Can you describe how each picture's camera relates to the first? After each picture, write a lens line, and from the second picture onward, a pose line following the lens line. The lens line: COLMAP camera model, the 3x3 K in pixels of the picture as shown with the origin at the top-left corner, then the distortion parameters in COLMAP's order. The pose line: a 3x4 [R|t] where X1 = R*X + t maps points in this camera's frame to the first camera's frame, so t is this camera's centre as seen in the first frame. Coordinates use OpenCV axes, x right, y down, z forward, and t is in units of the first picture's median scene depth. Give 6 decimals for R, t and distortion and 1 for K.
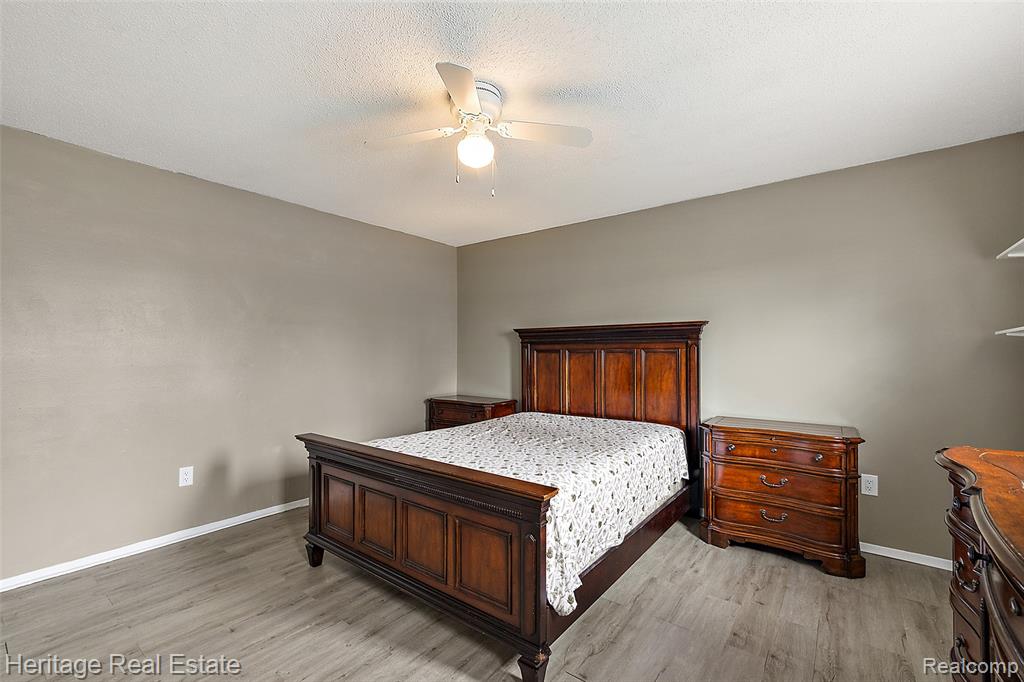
lens RADIAL K [[429.8, 0, 508.6], [0, 429.8, 348.6], [0, 0, 1]] dist [-0.004078, 0.000217]
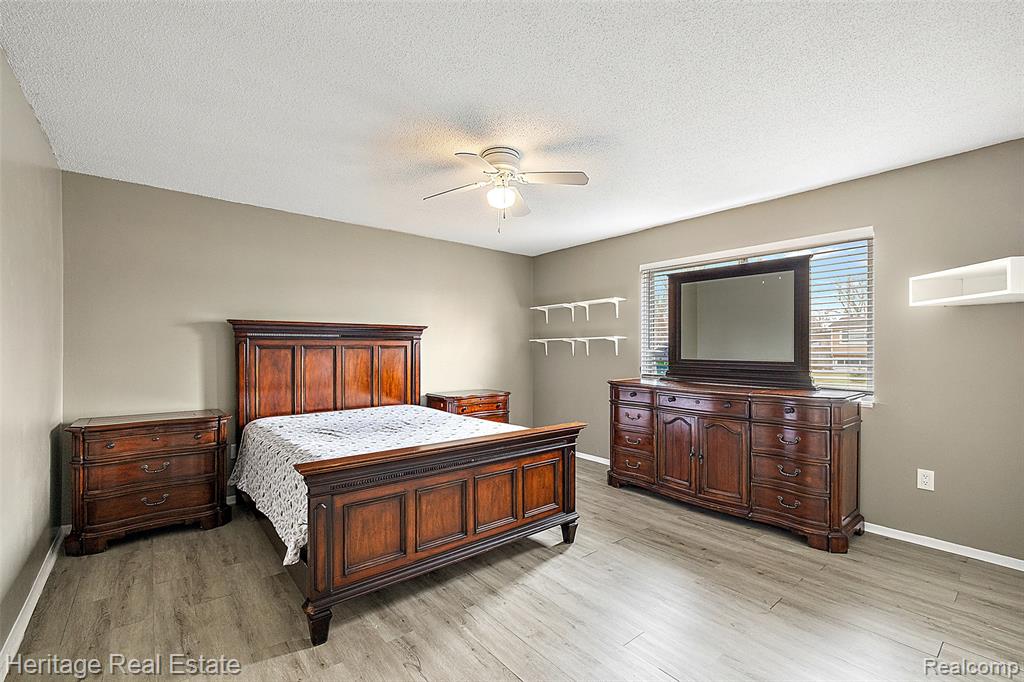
lens RADIAL K [[429.8, 0, 508.6], [0, 429.8, 348.6], [0, 0, 1]] dist [-0.004078, 0.000217]
pose [[0.236699, -0.000866, 0.971583, -0.742965], [-0.007906, 0.999965, 0.002817, 0.002748], [-0.971551, -0.008348, 0.236684, 0.360338]]
